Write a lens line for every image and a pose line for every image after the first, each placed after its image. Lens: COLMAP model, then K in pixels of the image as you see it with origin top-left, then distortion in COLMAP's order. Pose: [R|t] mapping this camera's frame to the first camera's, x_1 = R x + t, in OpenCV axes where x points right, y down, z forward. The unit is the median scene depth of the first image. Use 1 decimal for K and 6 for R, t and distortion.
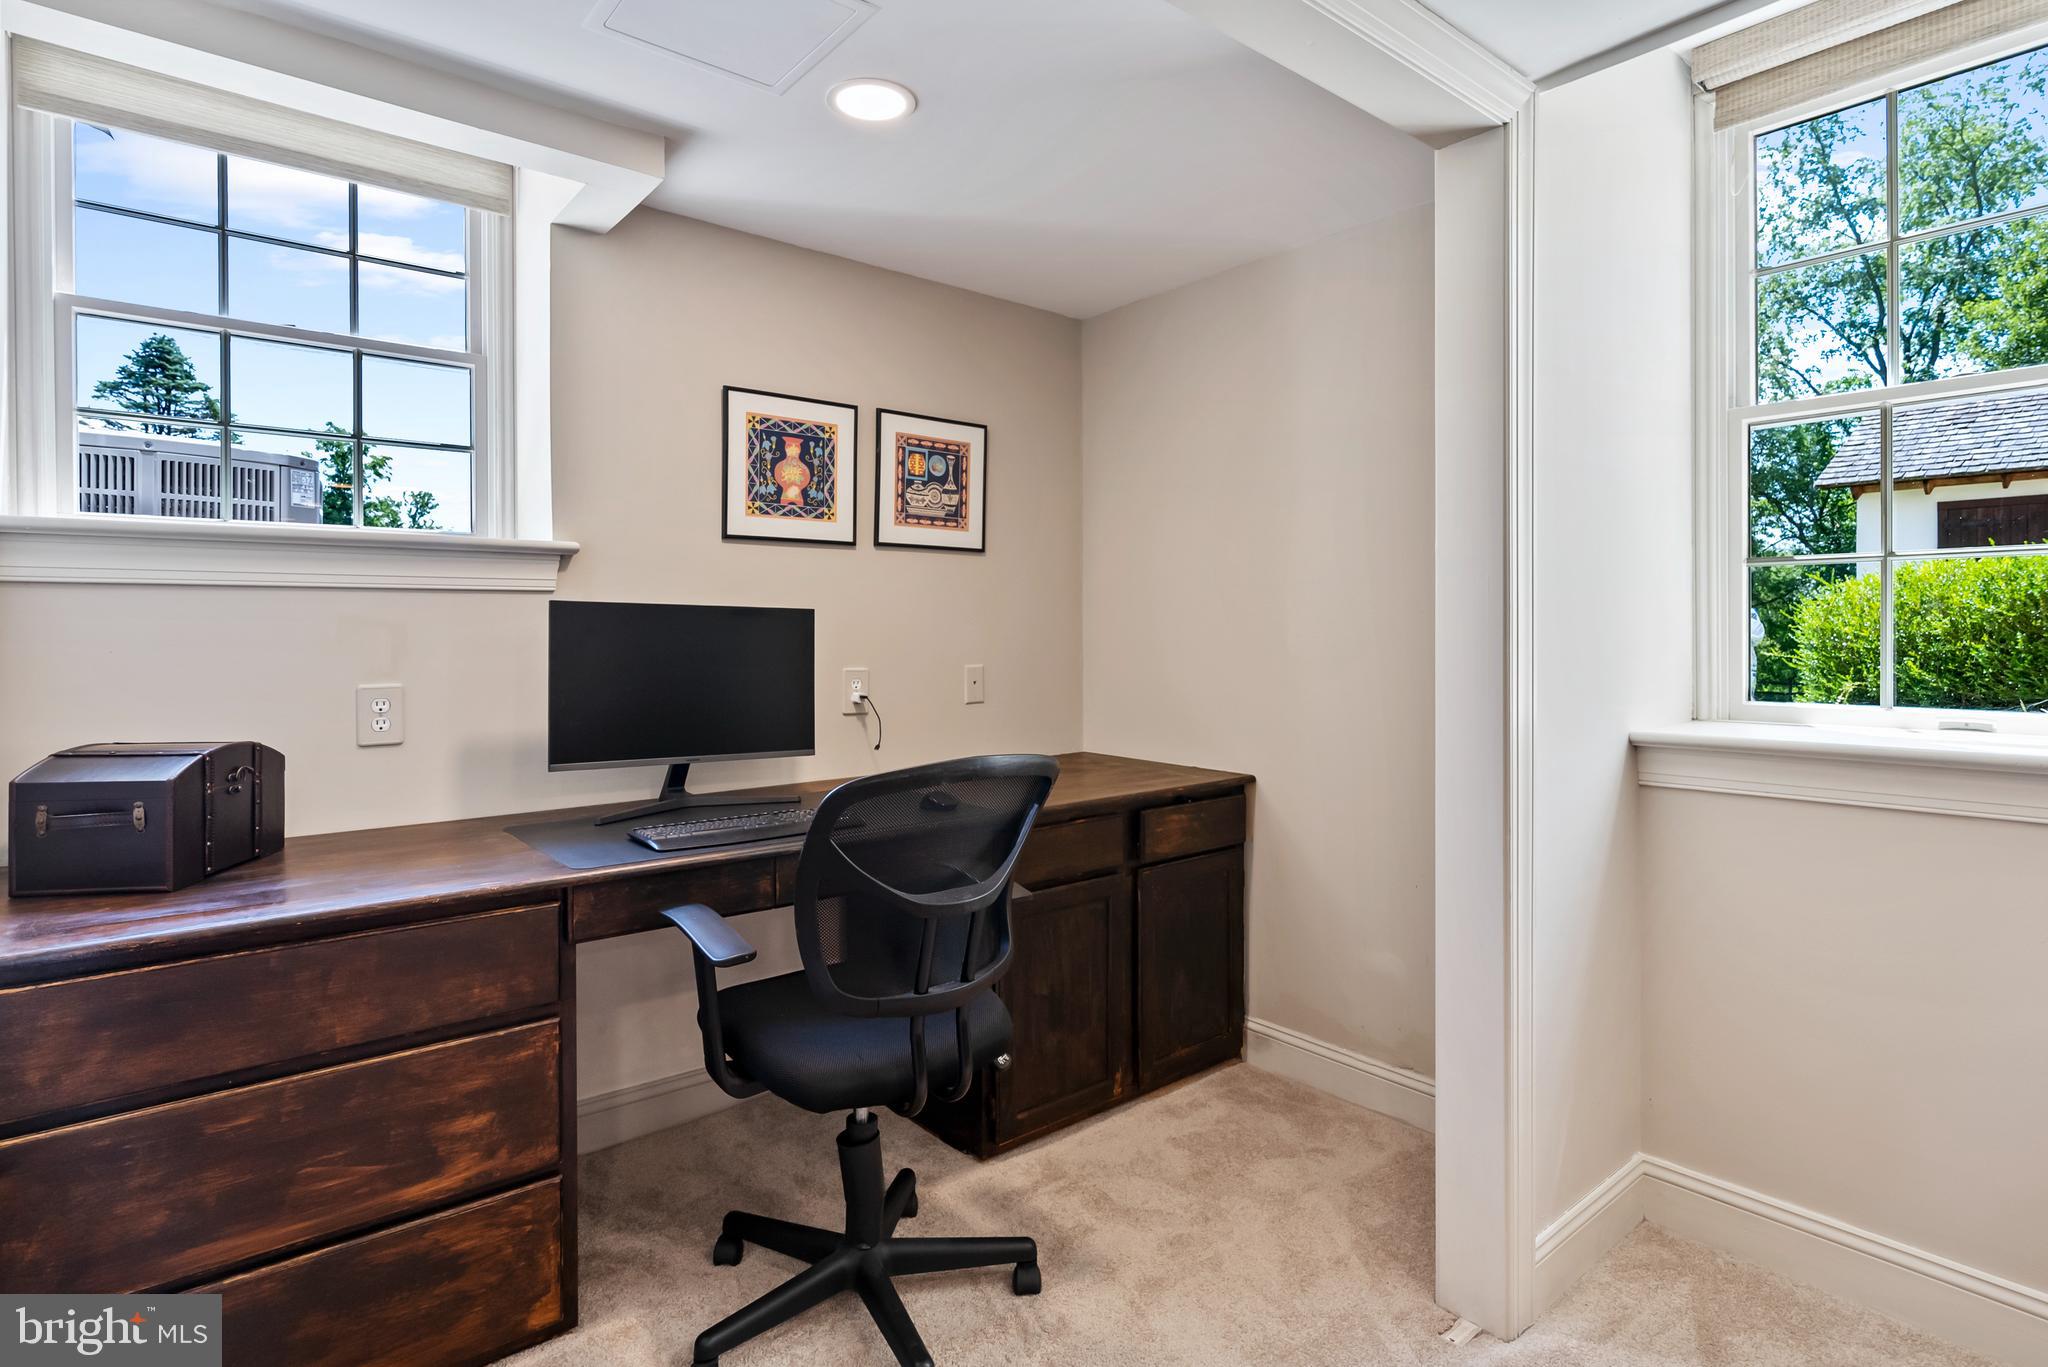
lens RADIAL K [[1037.6, 0, 1025.2], [0, 1037.6, 631.5], [0, 0, 1]] dist [-0.001826, 0.001046]
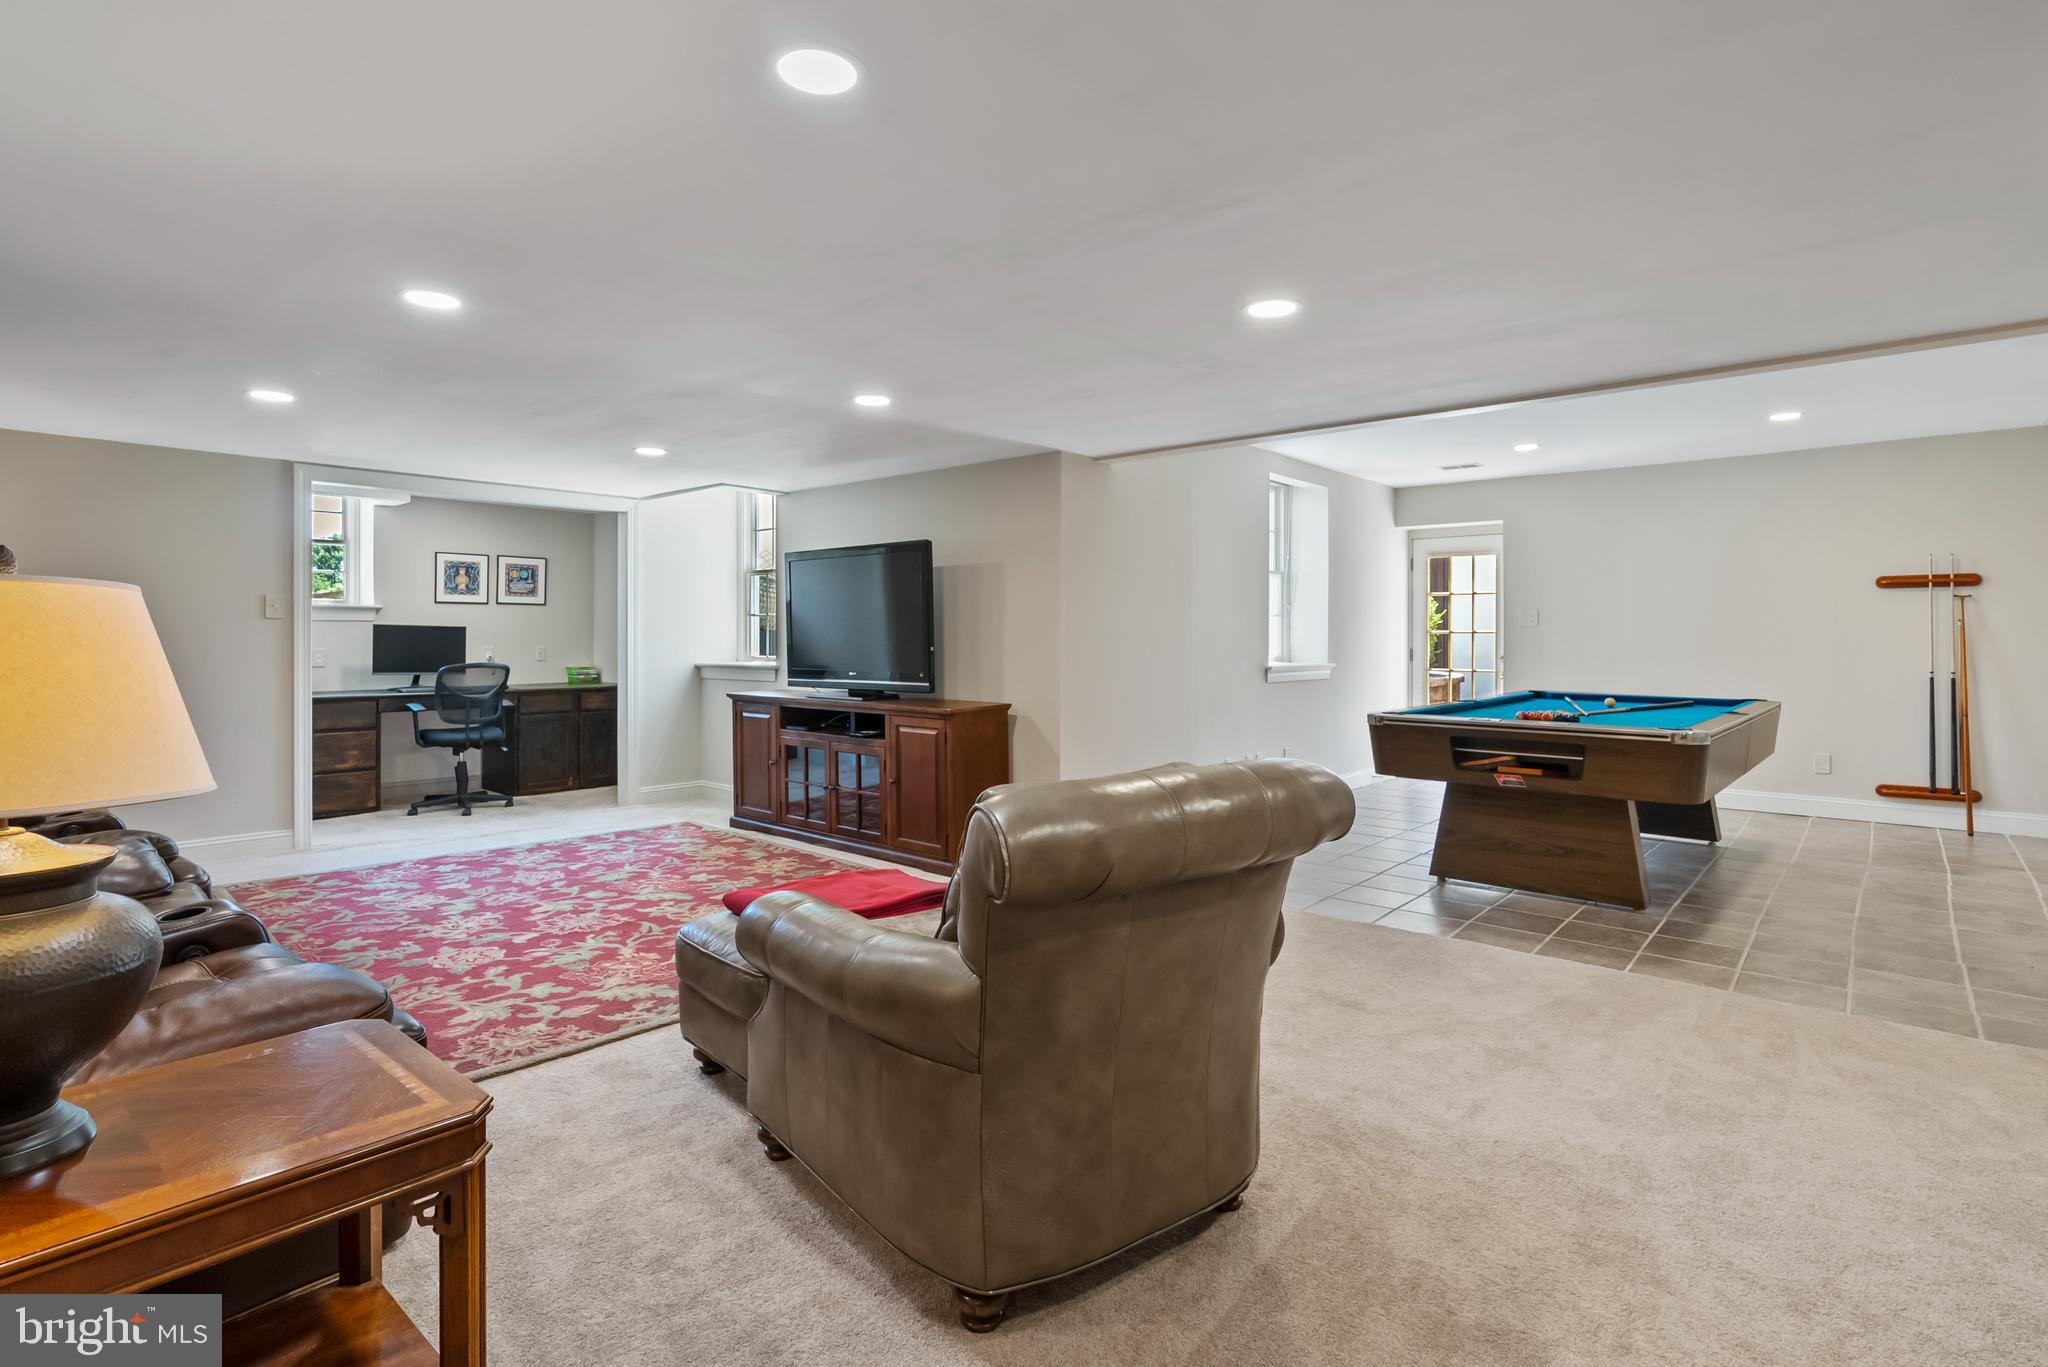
lens RADIAL K [[1020.7, 0, 1018.7], [0, 1020.7, 630.9], [0, 0, 1]] dist [-0.003070, 0.000606]
pose [[0.988583, 0.004842, 0.150601, 0.906712], [-0.003983, 0.999974, -0.006002, 0.002338], [-0.150626, 0.005334, 0.988576, -2.104928]]
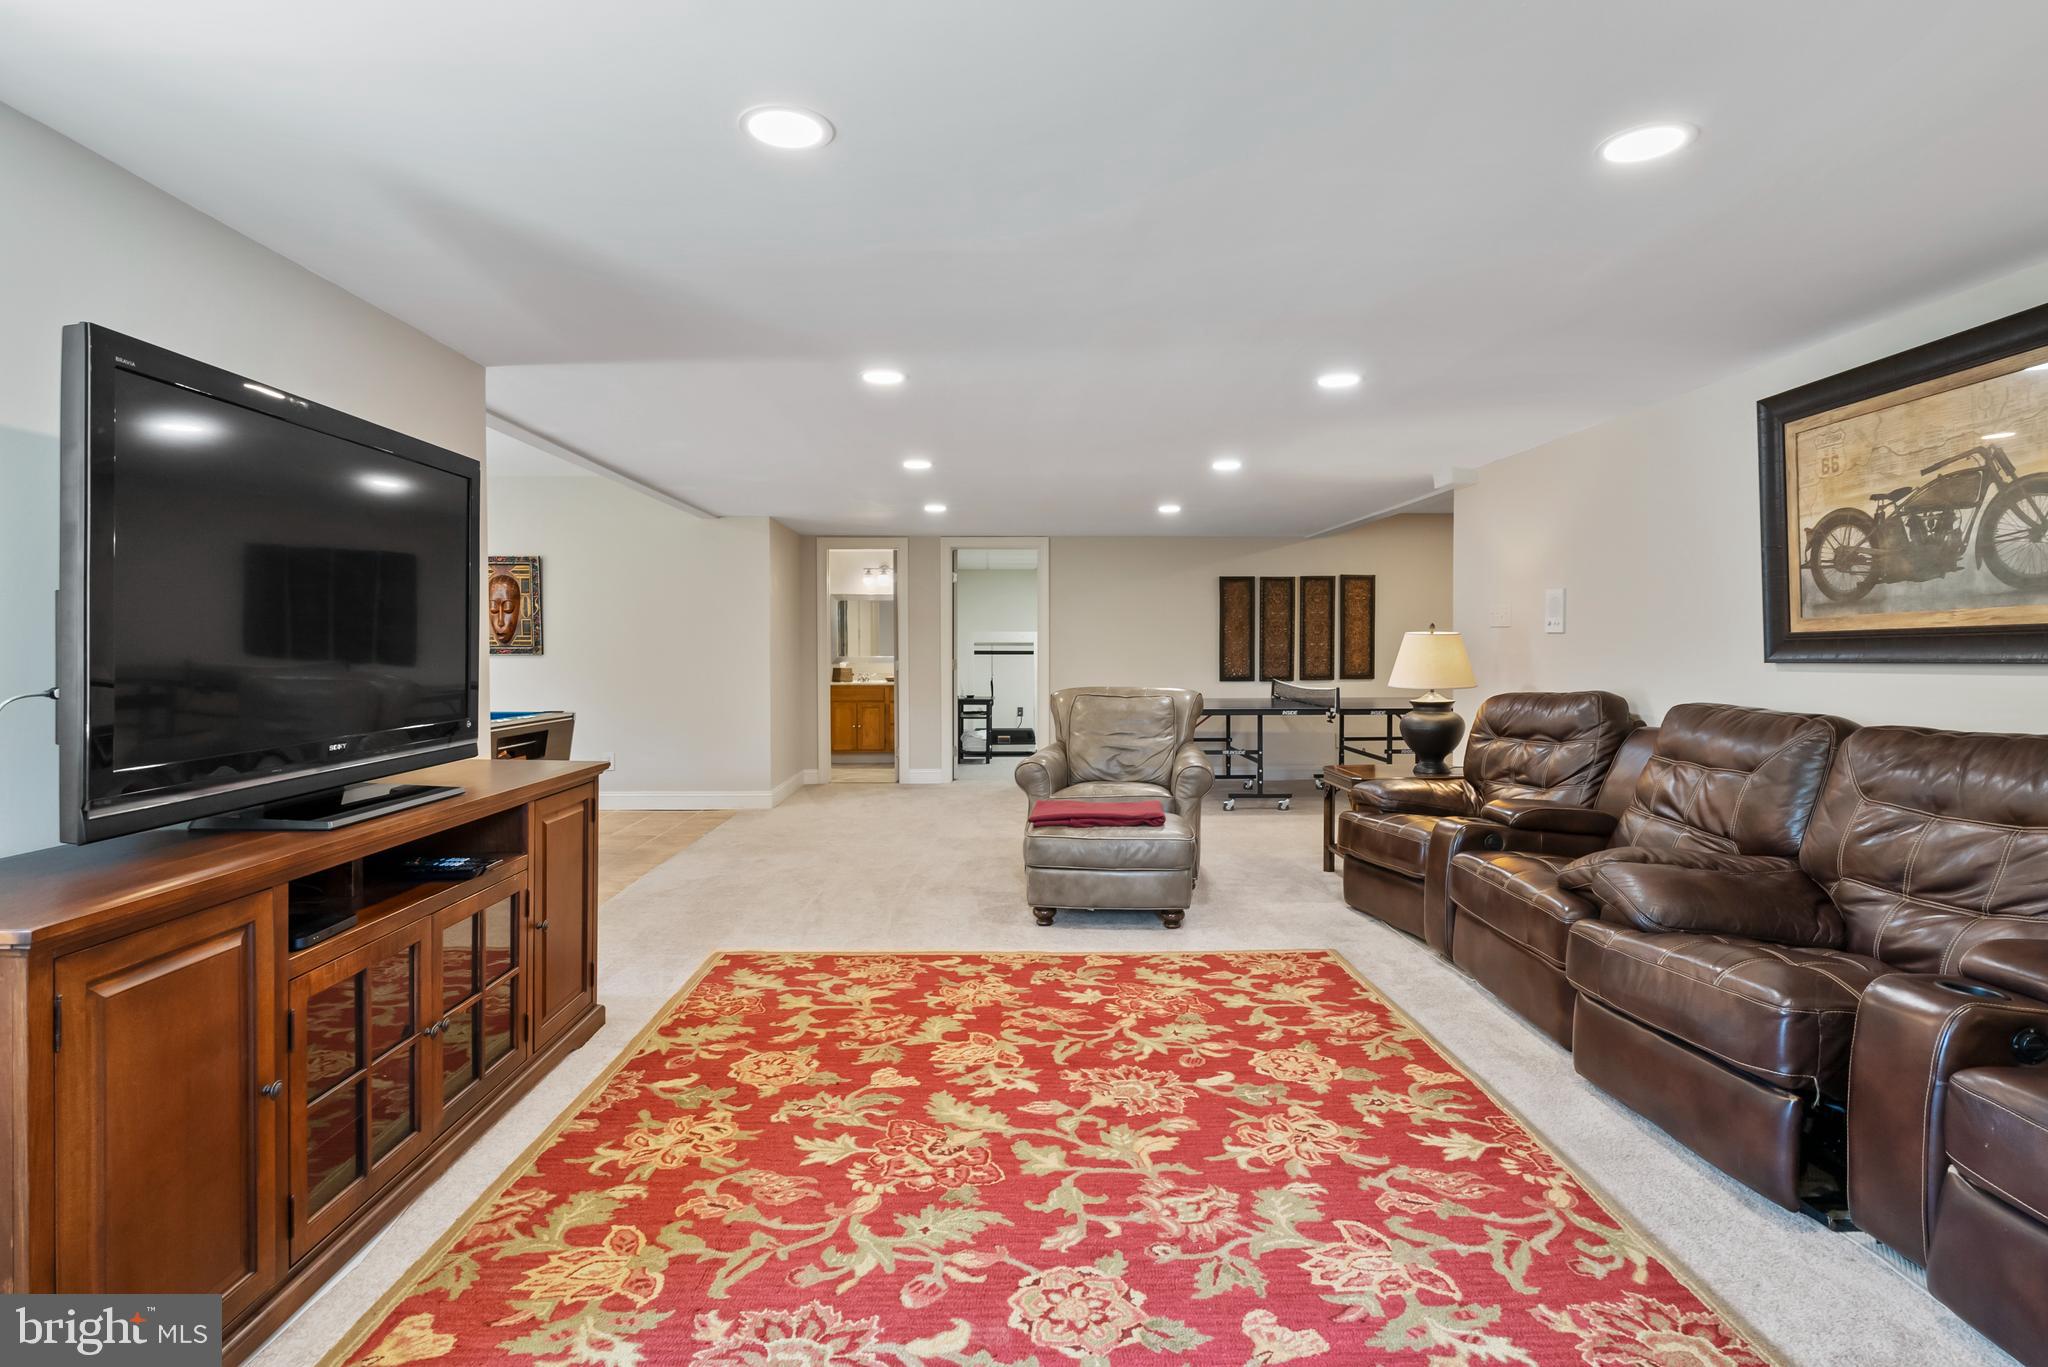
lens RADIAL K [[1037.6, 0, 1006.6], [0, 1037.6, 654.8], [0, 0, 1]] dist [-0.001826, 0.001046]
pose [[-0.779270, 0.003802, 0.626677, -0.125556], [0.005986, 0.999981, 0.001377, 0.007825], [-0.626660, 0.004824, -0.779278, 0.557325]]
